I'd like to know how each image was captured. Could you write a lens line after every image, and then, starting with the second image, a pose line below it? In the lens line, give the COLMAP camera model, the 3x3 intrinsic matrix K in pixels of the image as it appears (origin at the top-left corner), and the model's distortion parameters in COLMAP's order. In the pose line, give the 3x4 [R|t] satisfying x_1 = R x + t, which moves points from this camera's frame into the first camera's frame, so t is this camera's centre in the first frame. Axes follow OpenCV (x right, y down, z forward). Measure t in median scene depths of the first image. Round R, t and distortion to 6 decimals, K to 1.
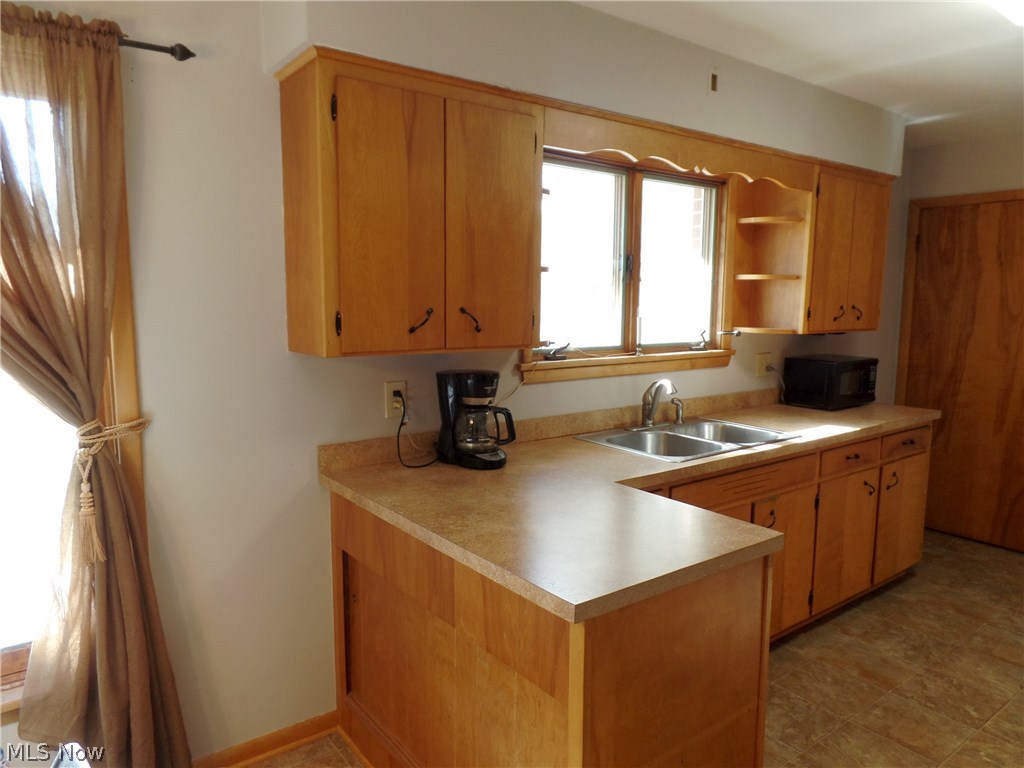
lens RADIAL K [[694.0, 0, 512.8], [0, 694.0, 384.7], [0, 0, 1]] dist [-0.013820, 0.004267]
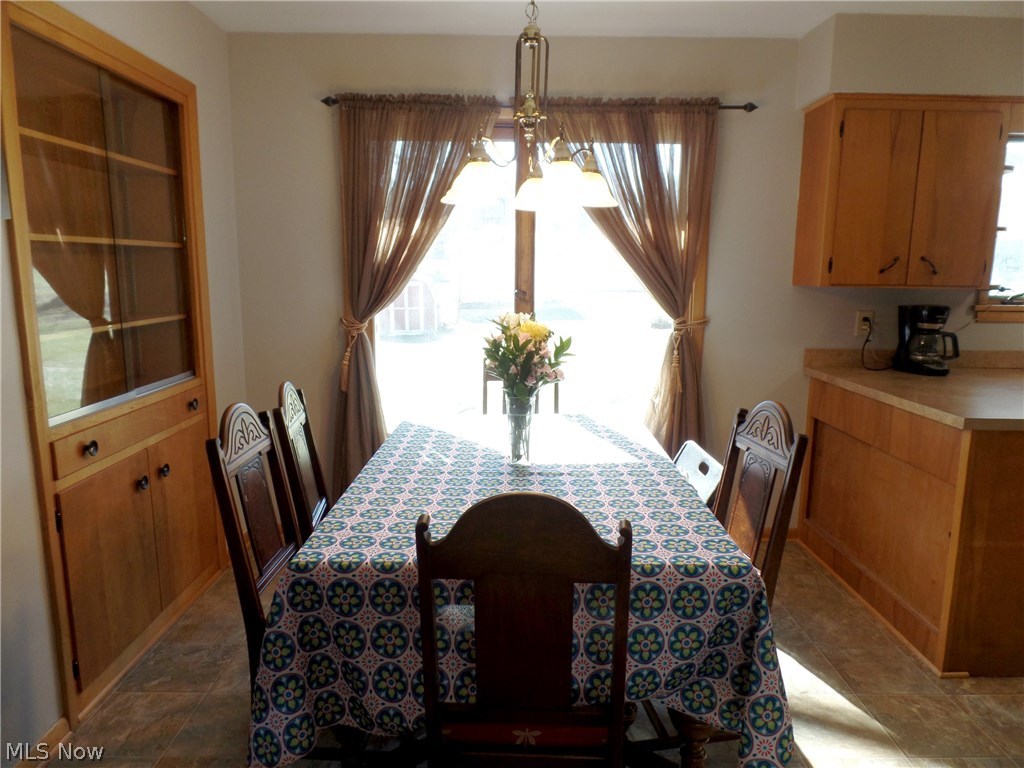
lens RADIAL K [[694.0, 0, 507.4], [0, 694.0, 385.7], [0, 0, 1]] dist [-0.013820, 0.004267]
pose [[0.795484, 0.100501, -0.597583, 0.122234], [-0.083370, 0.994924, 0.056347, 0.143230], [0.600212, 0.004997, 0.799825, -0.640873]]
